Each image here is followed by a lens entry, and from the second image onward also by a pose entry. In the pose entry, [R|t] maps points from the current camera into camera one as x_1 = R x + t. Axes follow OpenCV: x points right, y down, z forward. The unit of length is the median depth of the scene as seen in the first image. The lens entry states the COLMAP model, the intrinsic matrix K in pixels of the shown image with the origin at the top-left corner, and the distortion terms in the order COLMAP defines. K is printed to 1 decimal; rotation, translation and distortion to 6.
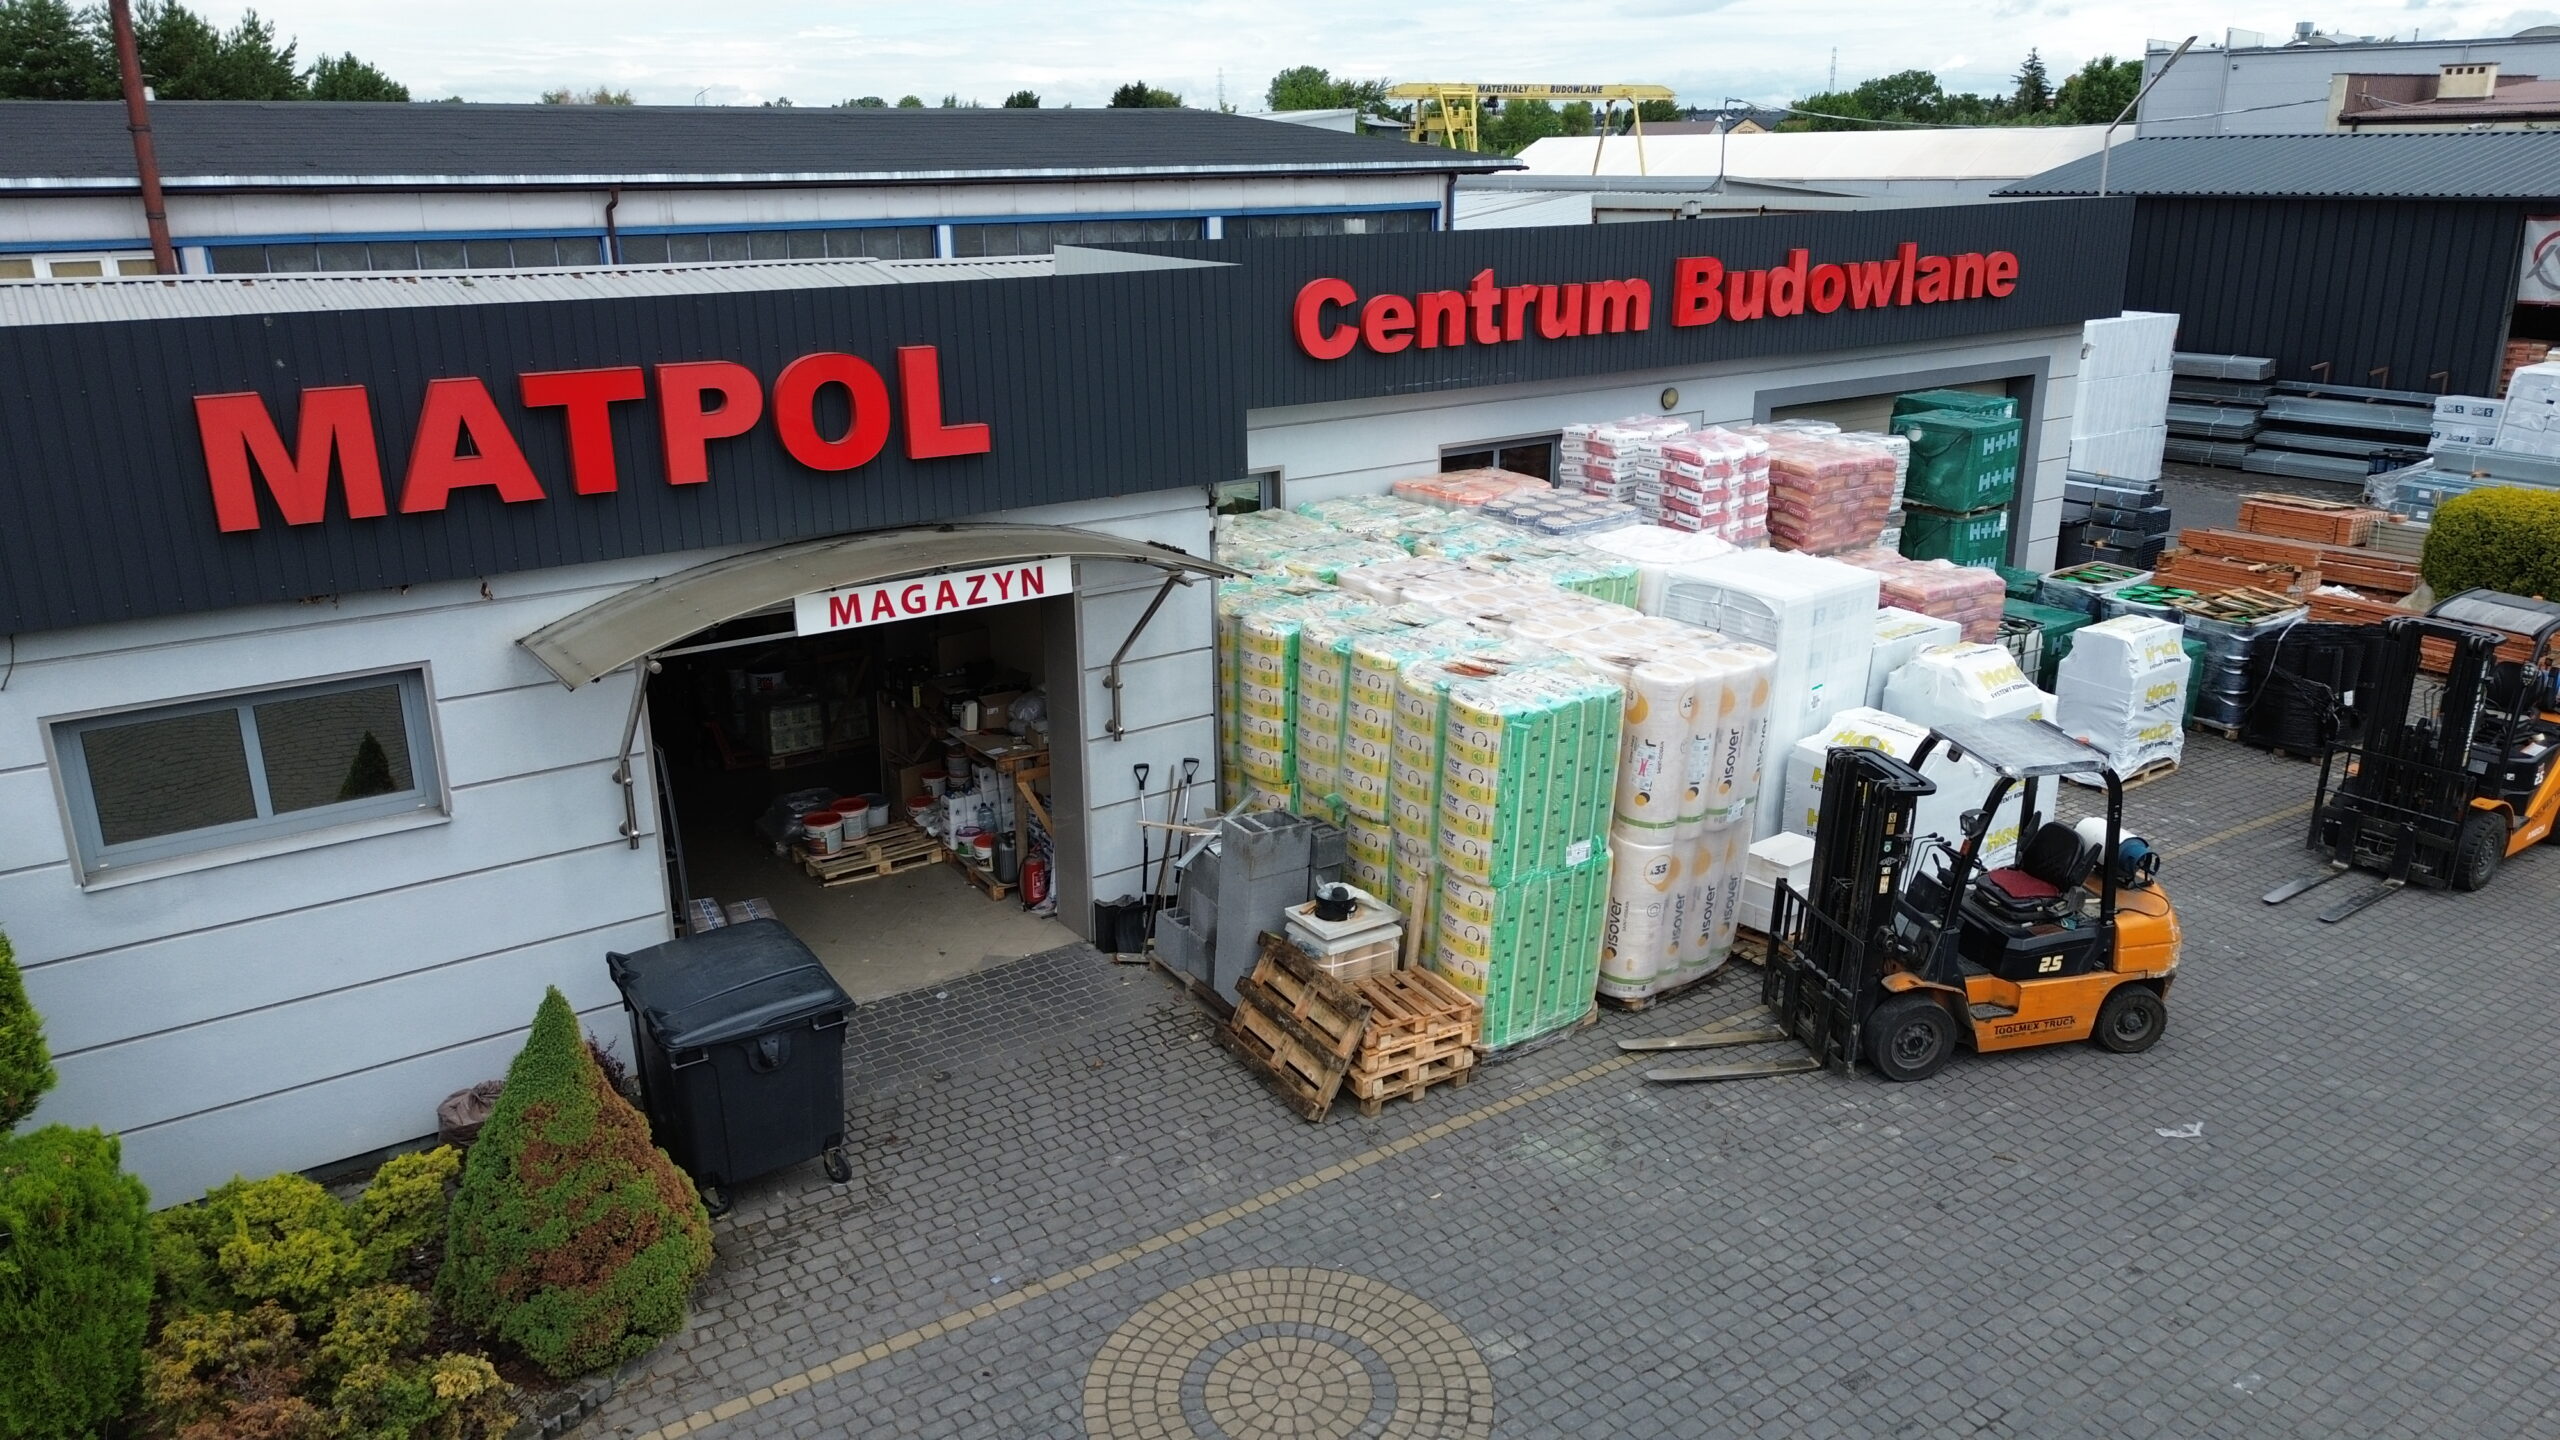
lens RADIAL K [[1800.8, 0, 1284.0], [0, 1800.8, 725.4], [0, 0, 1]] dist [0.091013, -0.097899]
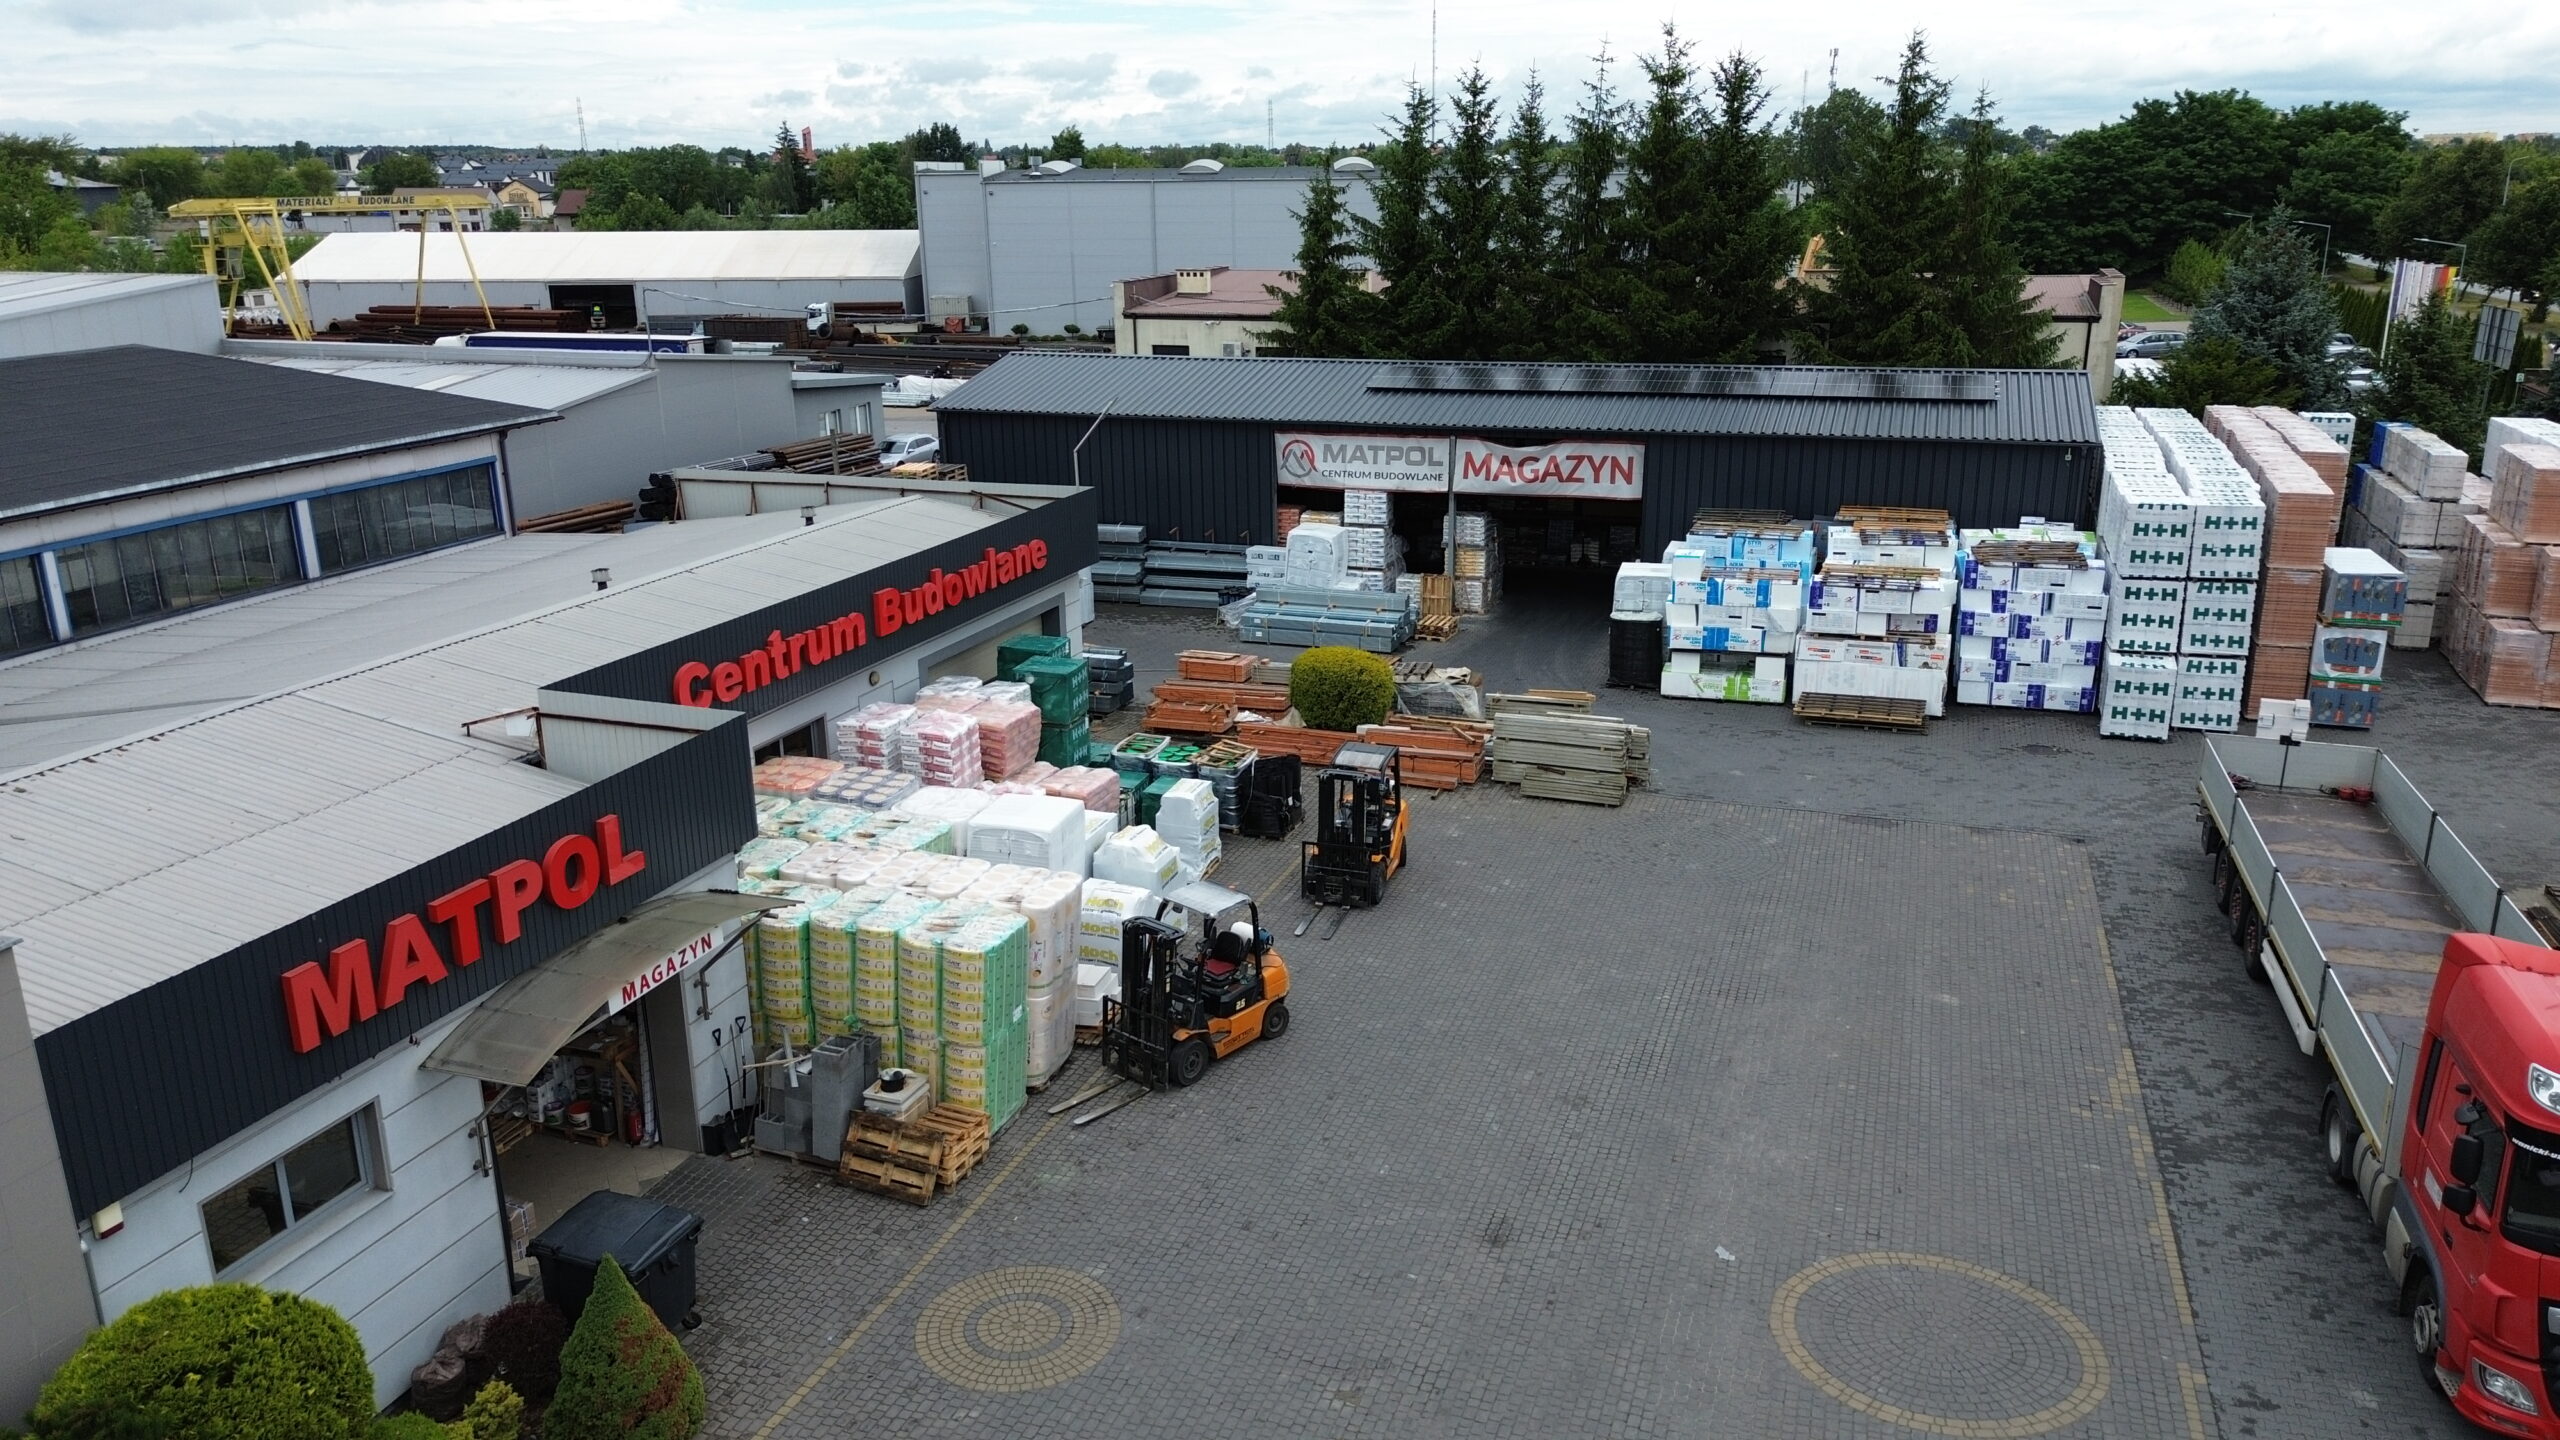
lens RADIAL K [[1806.5, 0, 1287.9], [0, 1806.5, 717.0], [0, 0, 1]] dist [0.079729, -0.079708]
pose [[0.806044, -0.169453, 0.567079, -0.560645], [0.182954, 0.982549, 0.033552, -0.217972], [-0.562868, 0.076705, 0.822980, -0.619978]]
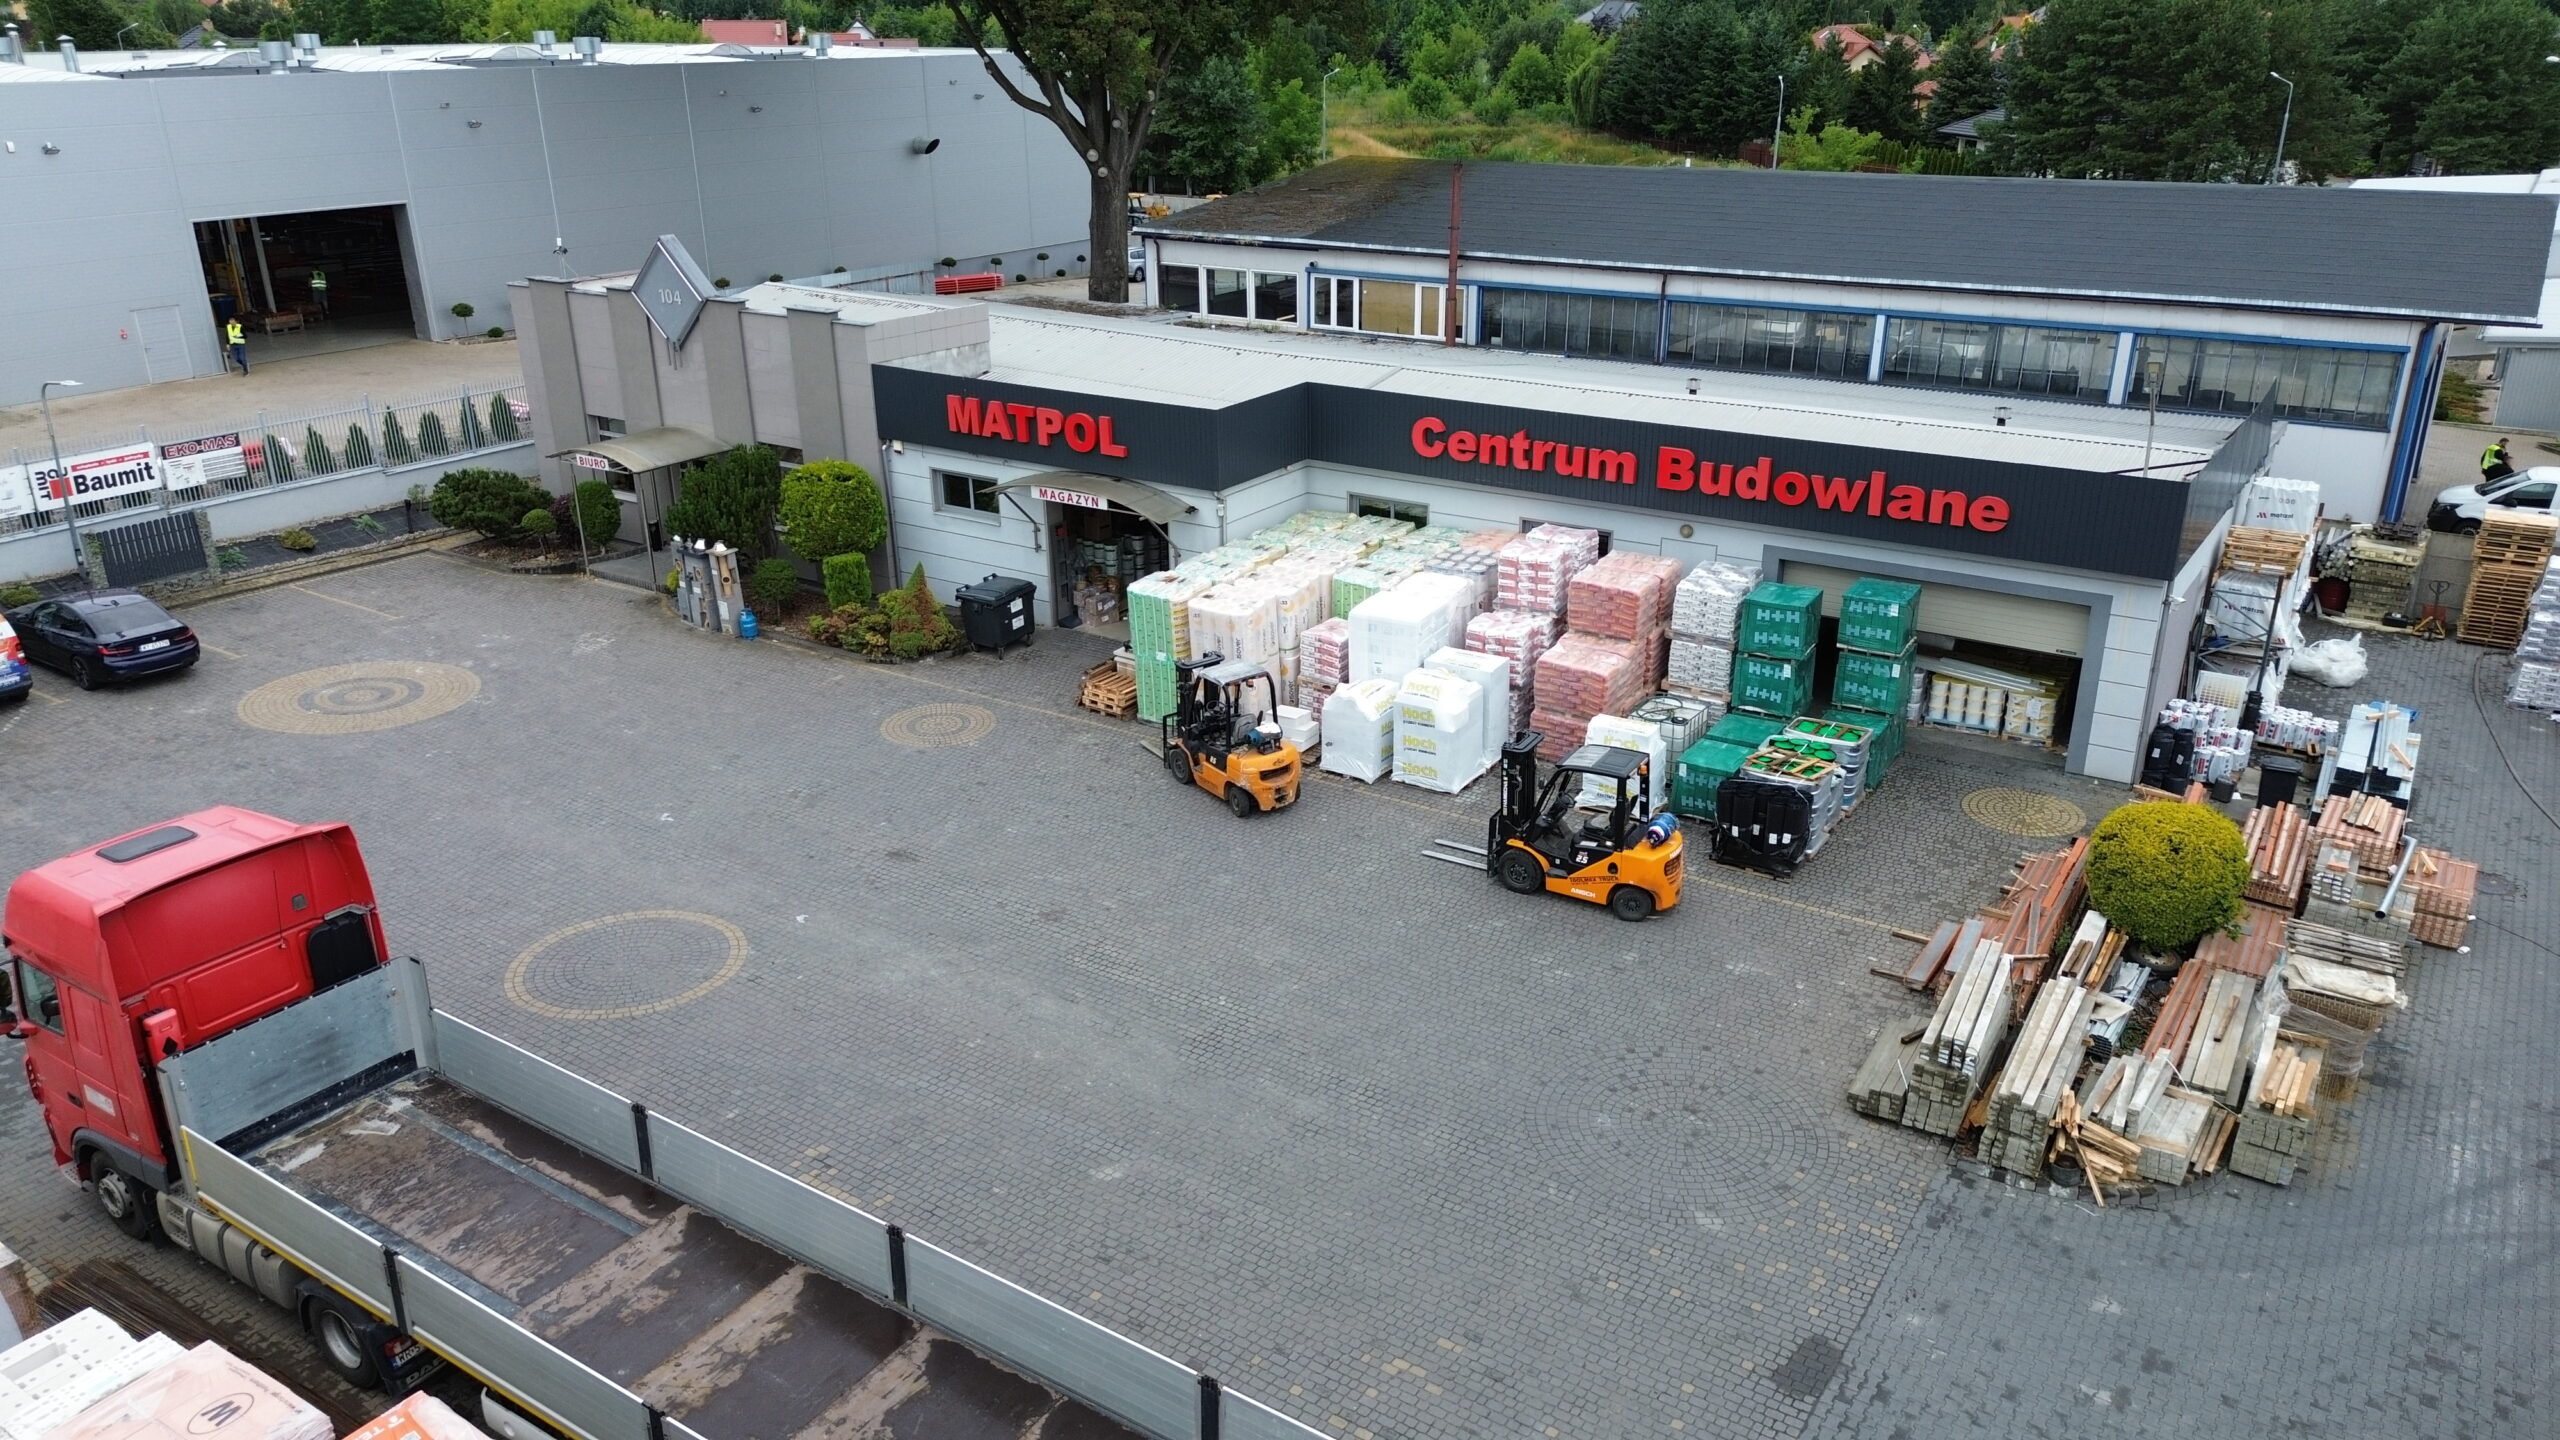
lens RADIAL K [[1800.8, 0, 1284.0], [0, 1800.8, 725.4], [0, 0, 1]] dist [0.091013, -0.097899]
pose [[0.375389, 0.347771, -0.859150, 2.371996], [-0.276772, 0.926707, 0.254188, -0.518921], [0.884579, 0.142369, 0.444129, 0.017770]]
